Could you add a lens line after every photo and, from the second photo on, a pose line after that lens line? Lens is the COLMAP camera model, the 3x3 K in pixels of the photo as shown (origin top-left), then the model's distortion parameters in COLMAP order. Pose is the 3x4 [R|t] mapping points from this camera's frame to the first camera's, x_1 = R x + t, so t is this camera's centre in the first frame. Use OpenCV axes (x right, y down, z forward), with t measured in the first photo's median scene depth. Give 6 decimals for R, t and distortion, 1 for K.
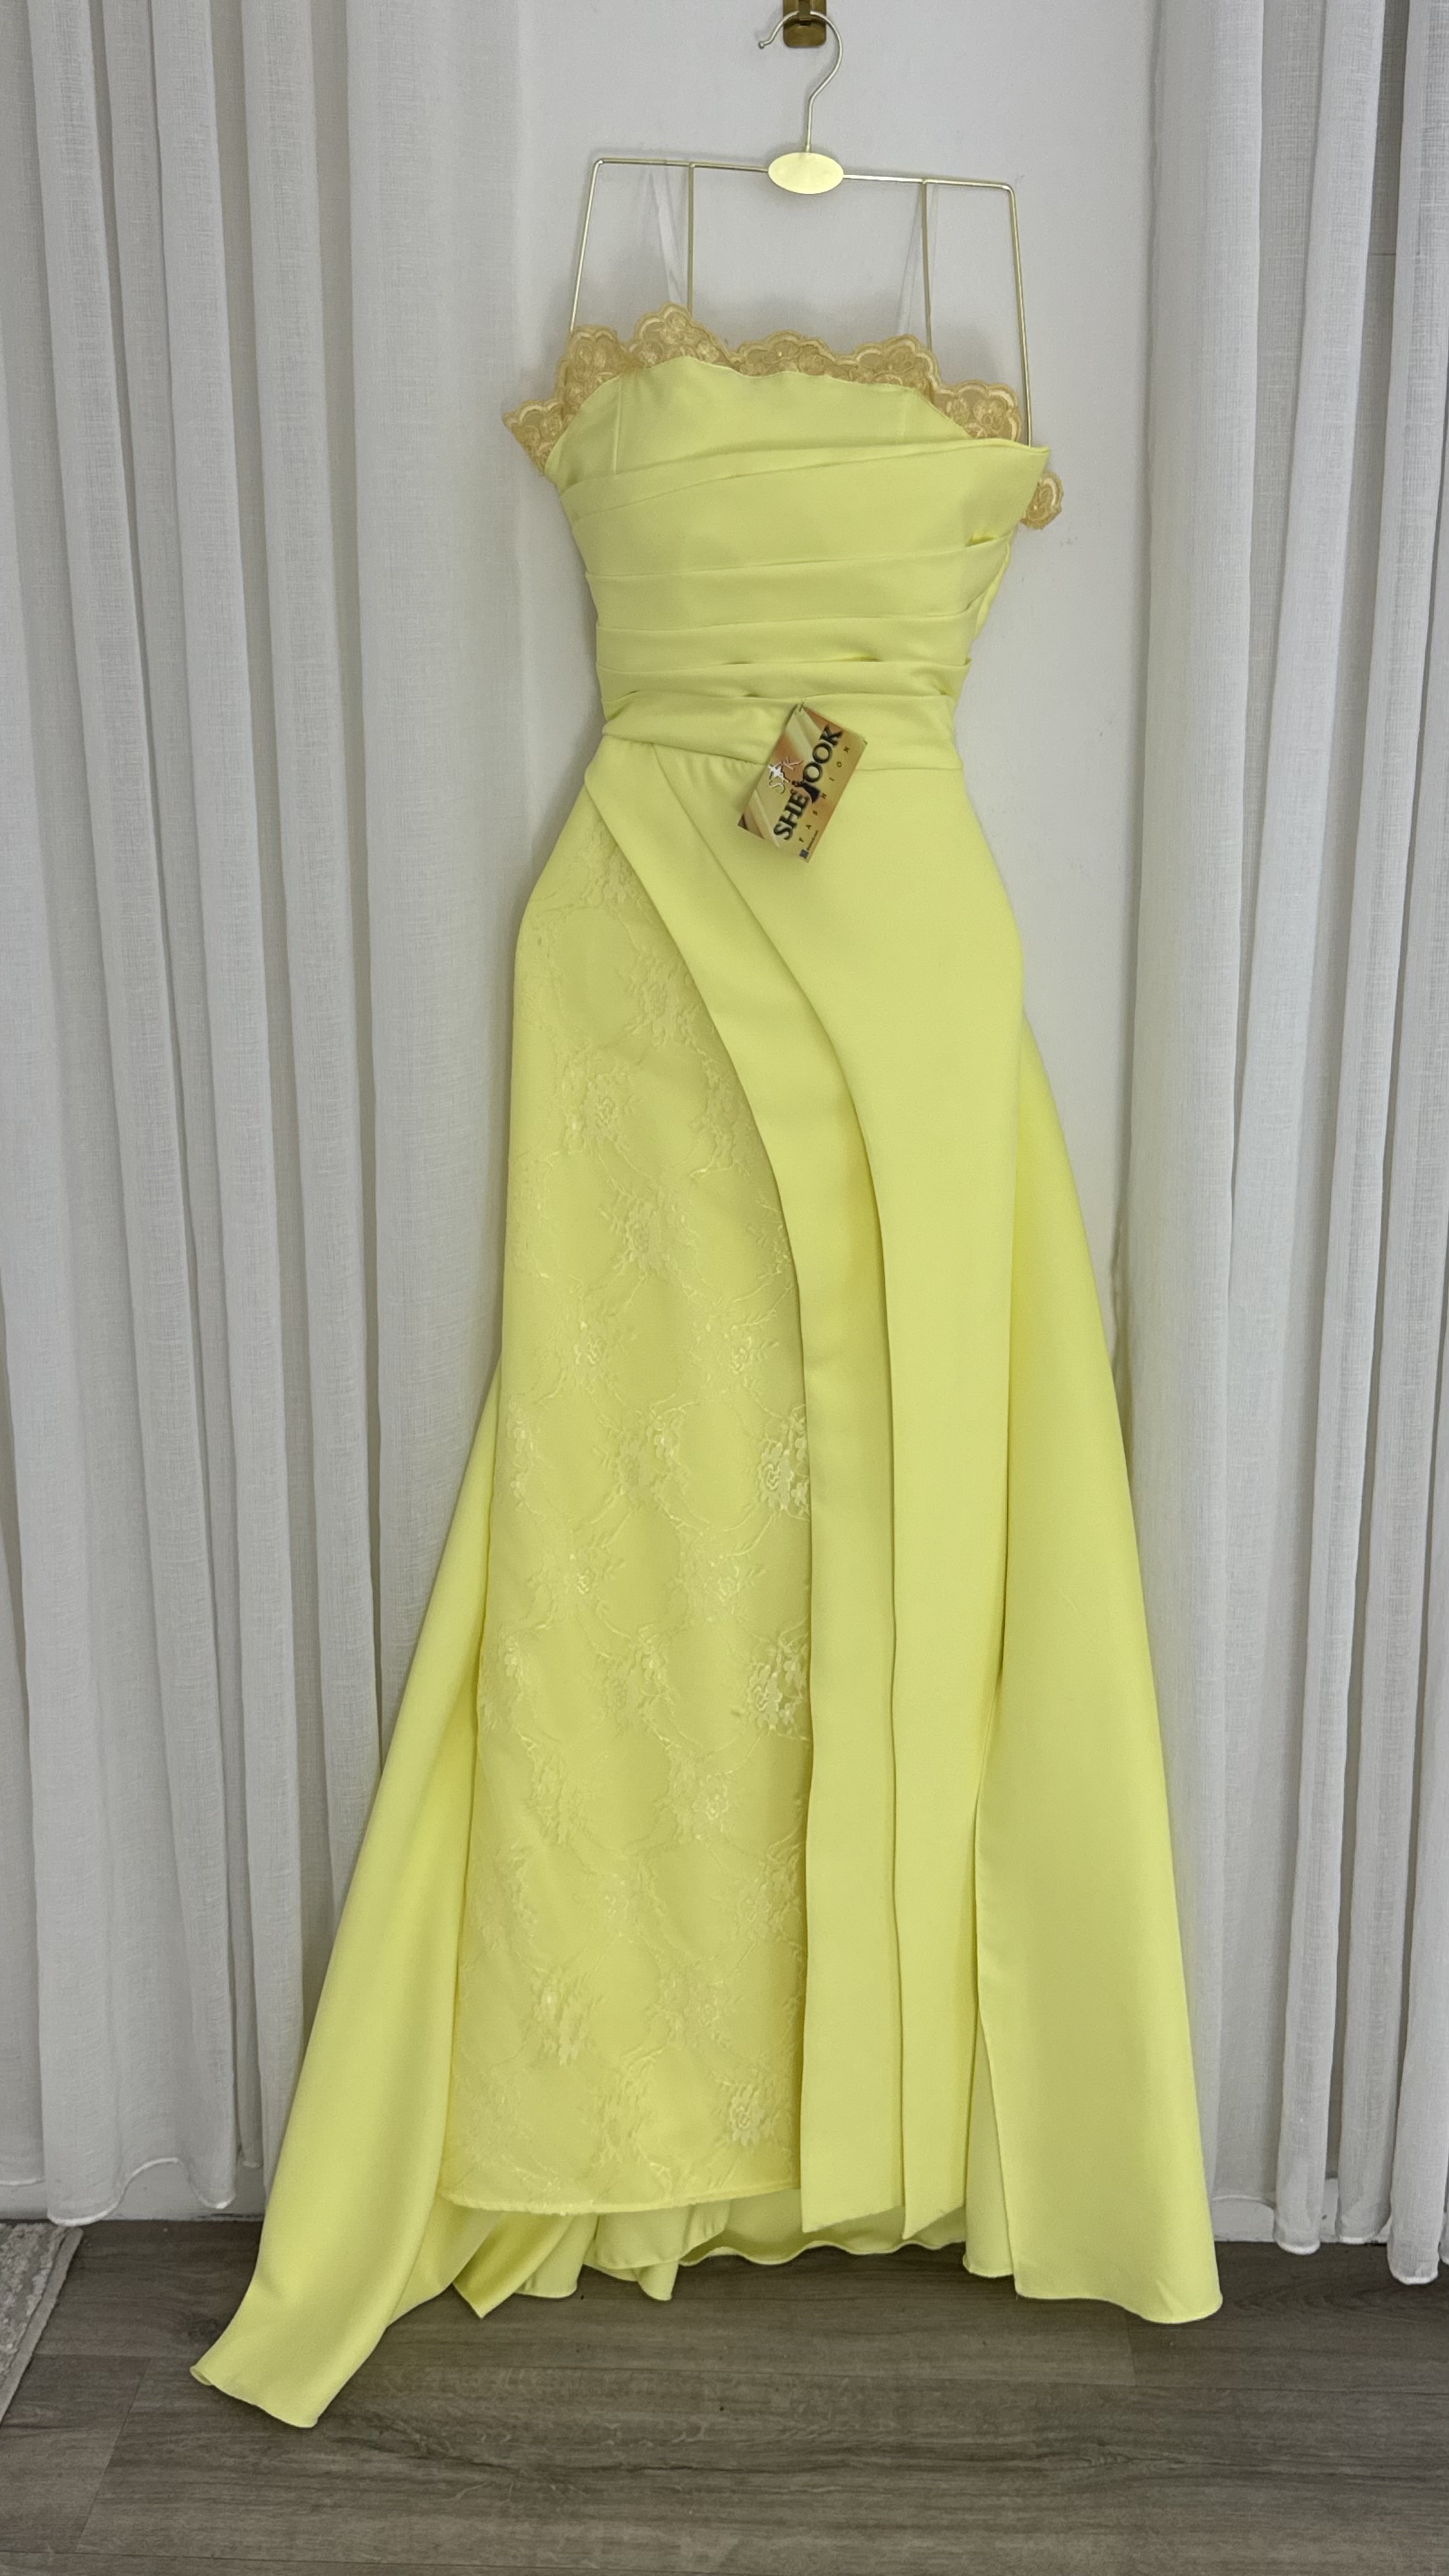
lens RADIAL K [[2551.6, 0, 724.5], [0, 2551.6, 1288.0], [0, 0, 1]] dist [0.187225, -0.436265]
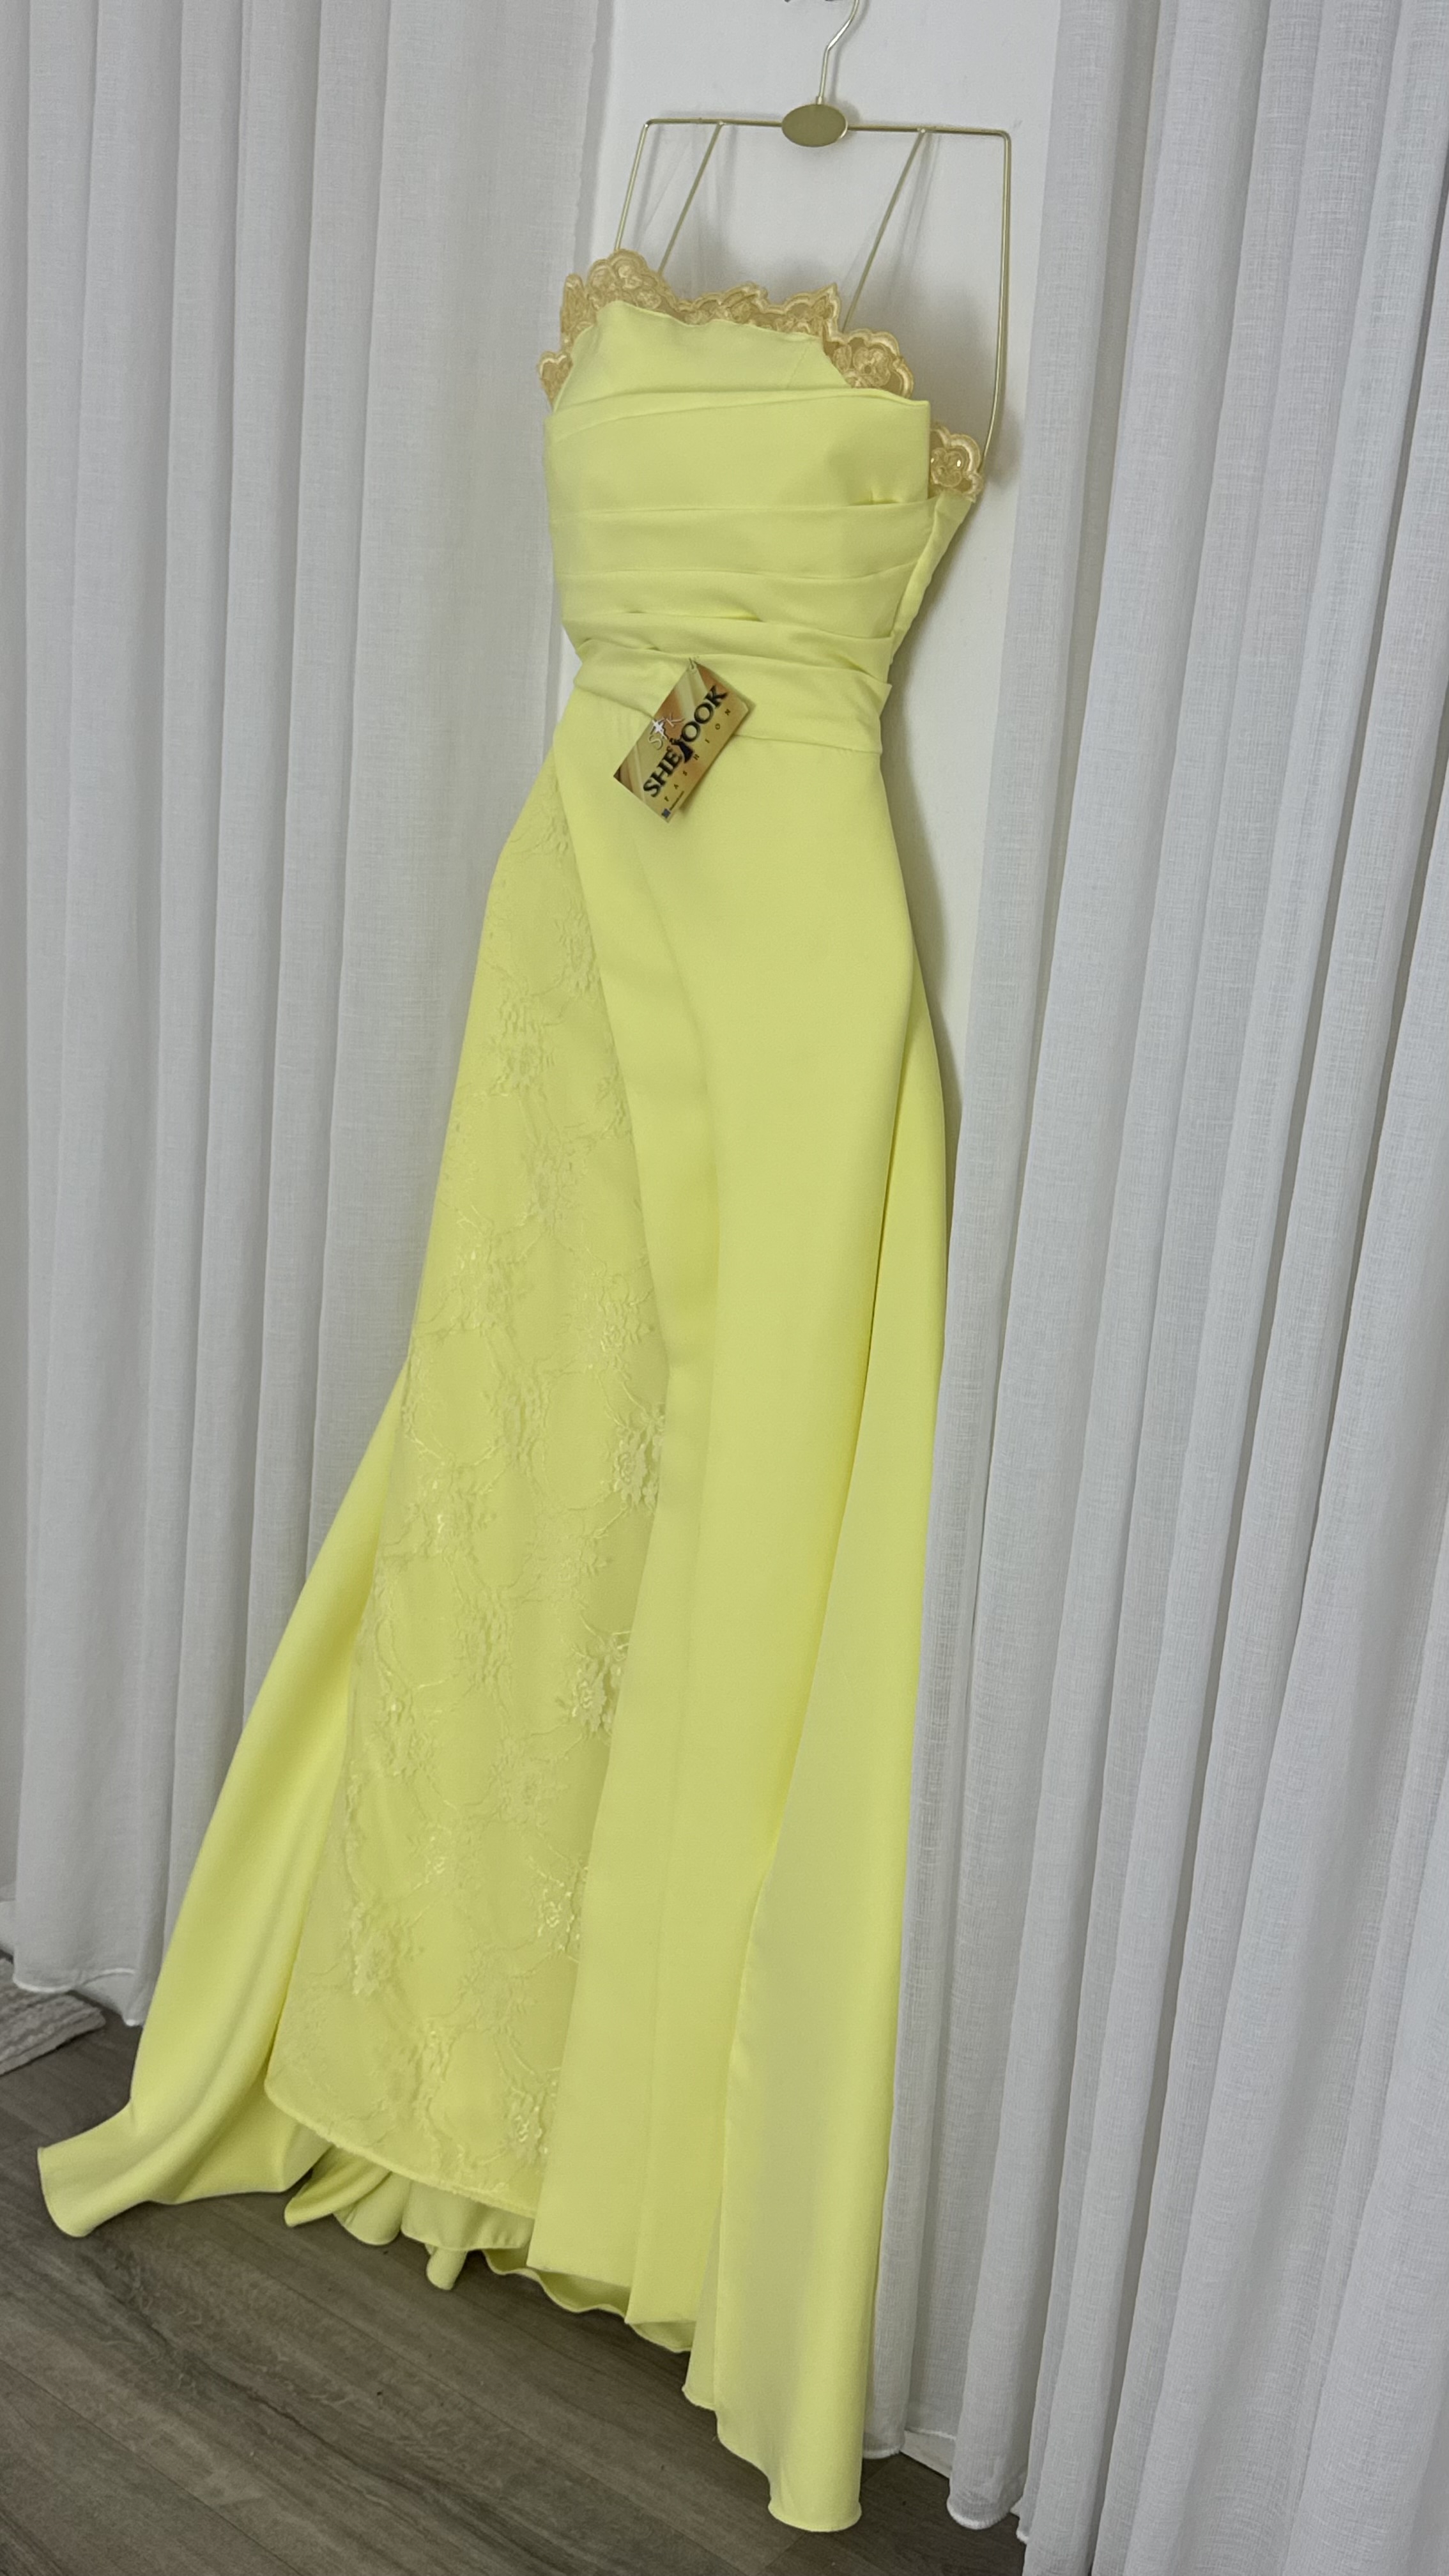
lens RADIAL K [[2555.7, 0, 731.0], [0, 2555.7, 1292.0], [0, 0, 1]] dist [0.168064, -0.368543]
pose [[0.813889, 0.203694, -0.544144, 0.598226], [-0.240017, 0.970759, 0.004392, -0.004465], [0.529127, 0.127029, 0.838980, 0.219070]]
